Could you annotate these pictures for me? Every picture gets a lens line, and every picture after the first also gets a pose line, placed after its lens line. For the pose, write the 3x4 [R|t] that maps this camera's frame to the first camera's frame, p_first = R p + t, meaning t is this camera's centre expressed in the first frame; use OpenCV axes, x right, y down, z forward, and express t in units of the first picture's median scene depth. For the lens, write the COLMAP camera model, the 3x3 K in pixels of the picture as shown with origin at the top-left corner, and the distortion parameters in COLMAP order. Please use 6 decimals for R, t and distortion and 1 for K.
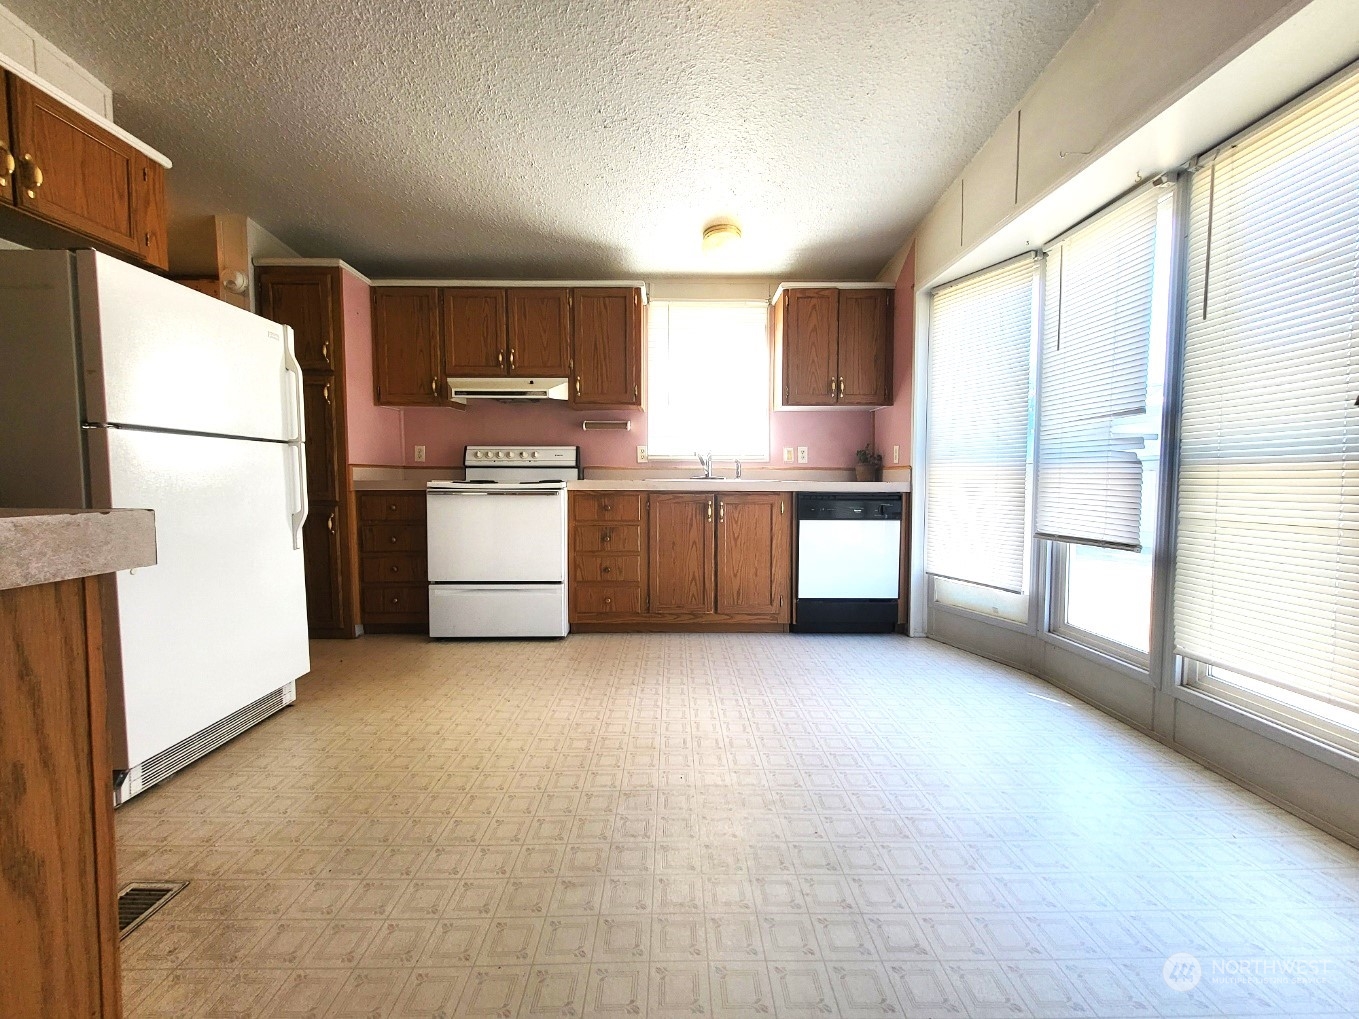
lens RADIAL K [[537.4, 0, 680.1], [0, 537.4, 507.5], [0, 0, 1]] dist [0.002509, -0.000459]
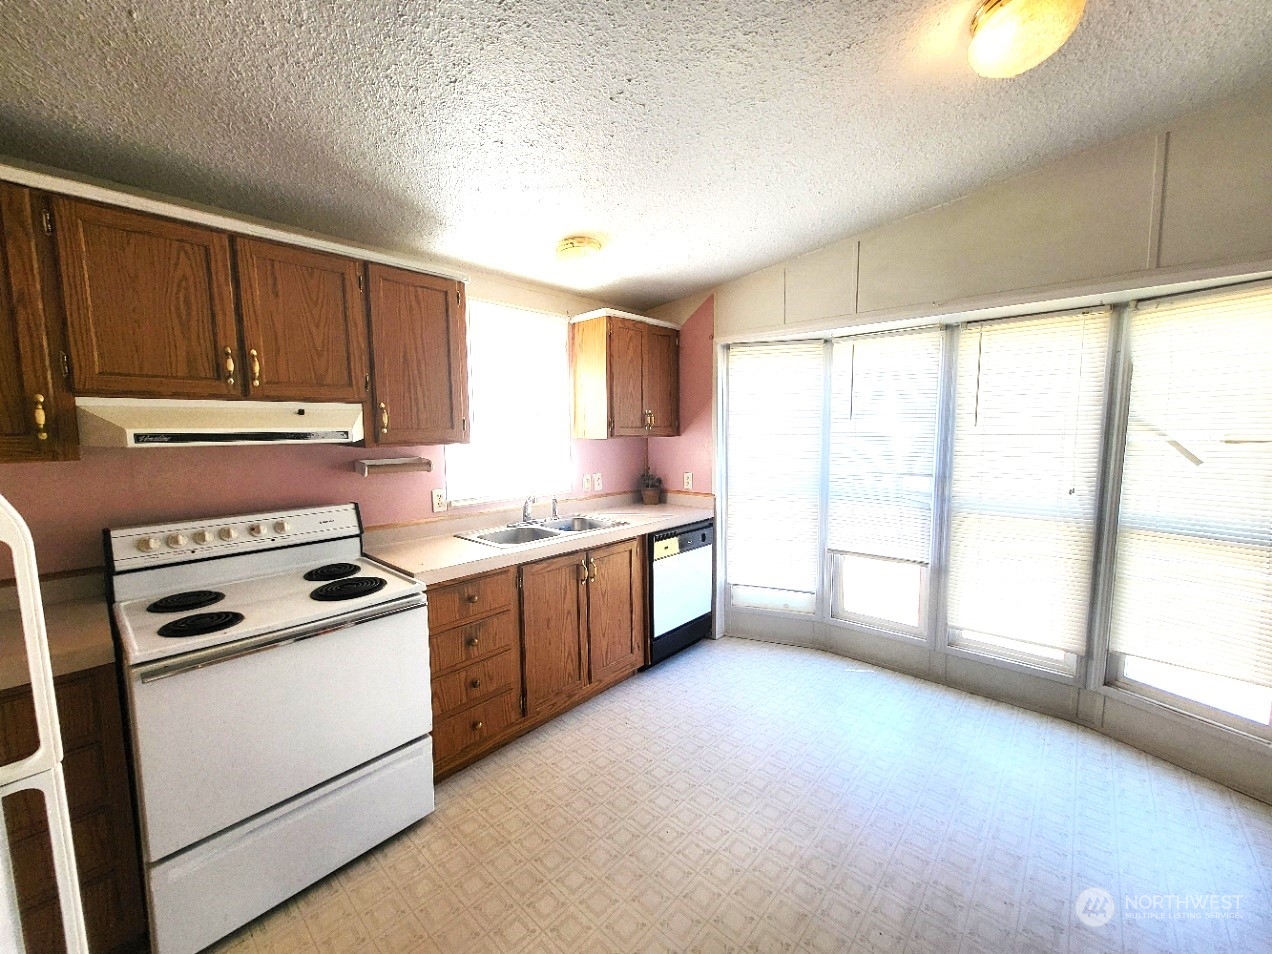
lens RADIAL K [[503.0, 0, 643.3], [0, 503.0, 476.1], [0, 0, 1]] dist [0.002509, -0.000459]
pose [[0.677978, -0.077226, 0.731014, -0.447456], [0.050737, 0.997011, 0.058270, -0.184783], [-0.733329, -0.002417, 0.679870, 0.377372]]
